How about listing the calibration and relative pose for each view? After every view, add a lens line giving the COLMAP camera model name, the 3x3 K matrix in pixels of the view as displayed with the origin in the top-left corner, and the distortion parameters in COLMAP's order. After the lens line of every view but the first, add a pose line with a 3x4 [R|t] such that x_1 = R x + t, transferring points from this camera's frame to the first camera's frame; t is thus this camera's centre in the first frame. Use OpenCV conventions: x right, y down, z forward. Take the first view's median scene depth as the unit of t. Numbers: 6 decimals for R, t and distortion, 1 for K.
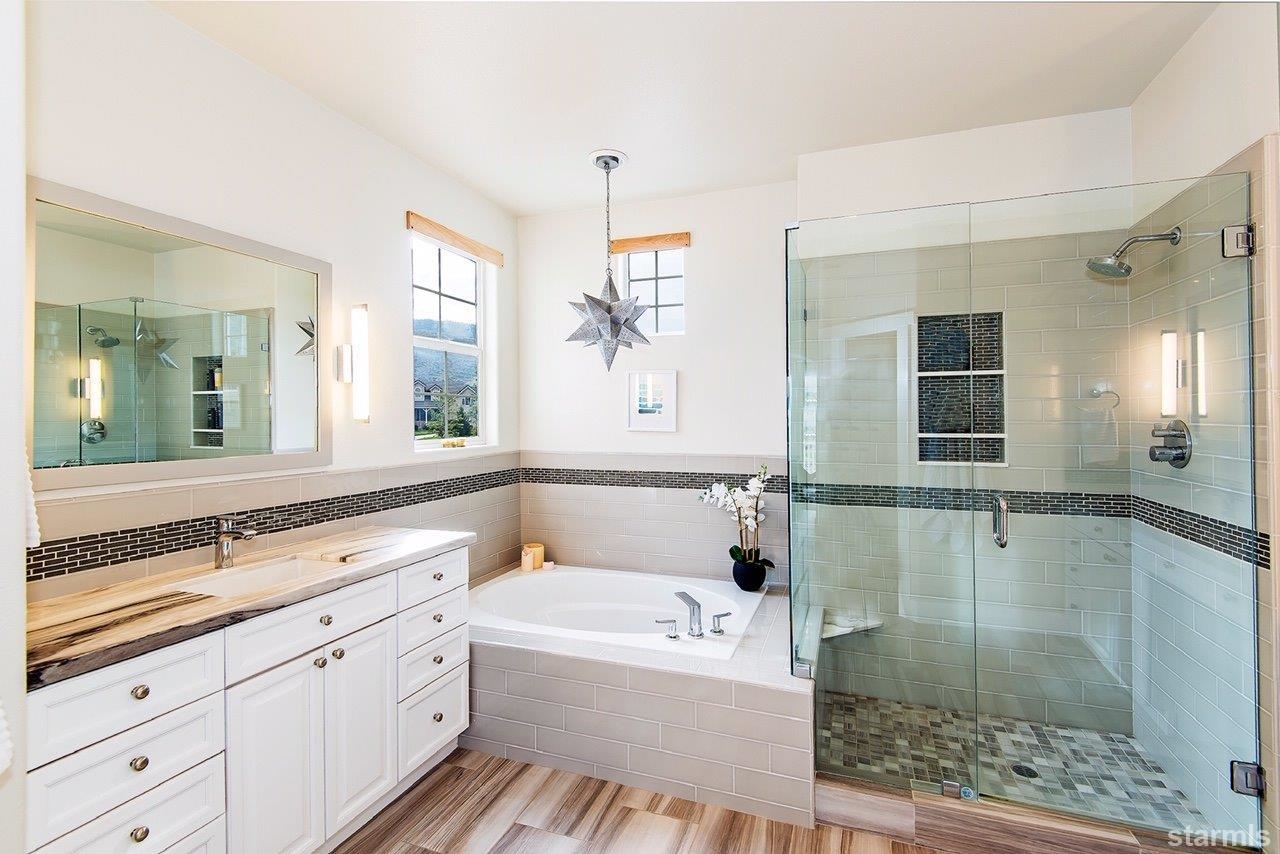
lens RADIAL K [[588.2, 0, 644.3], [0, 588.2, 421.4], [0, 0, 1]] dist [0.043607, -0.020670]
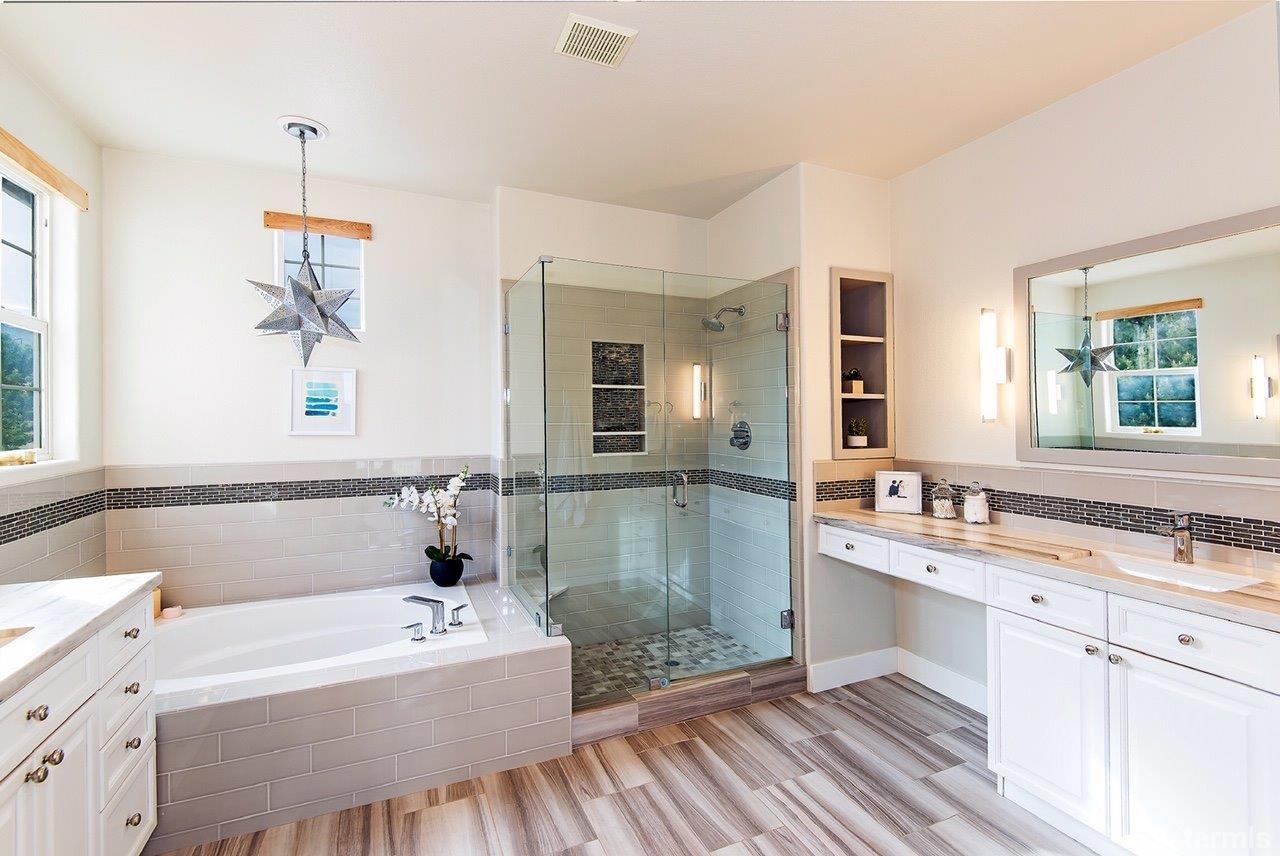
lens RADIAL K [[588.2, 0, 644.3], [0, 588.2, 422.4], [0, 0, 1]] dist [0.043607, -0.020670]
pose [[0.723481, -0.004012, 0.690333, -0.364541], [0.005976, 0.999982, -0.000451, 0.000199], [-0.690319, 0.004451, 0.723492, 0.006508]]
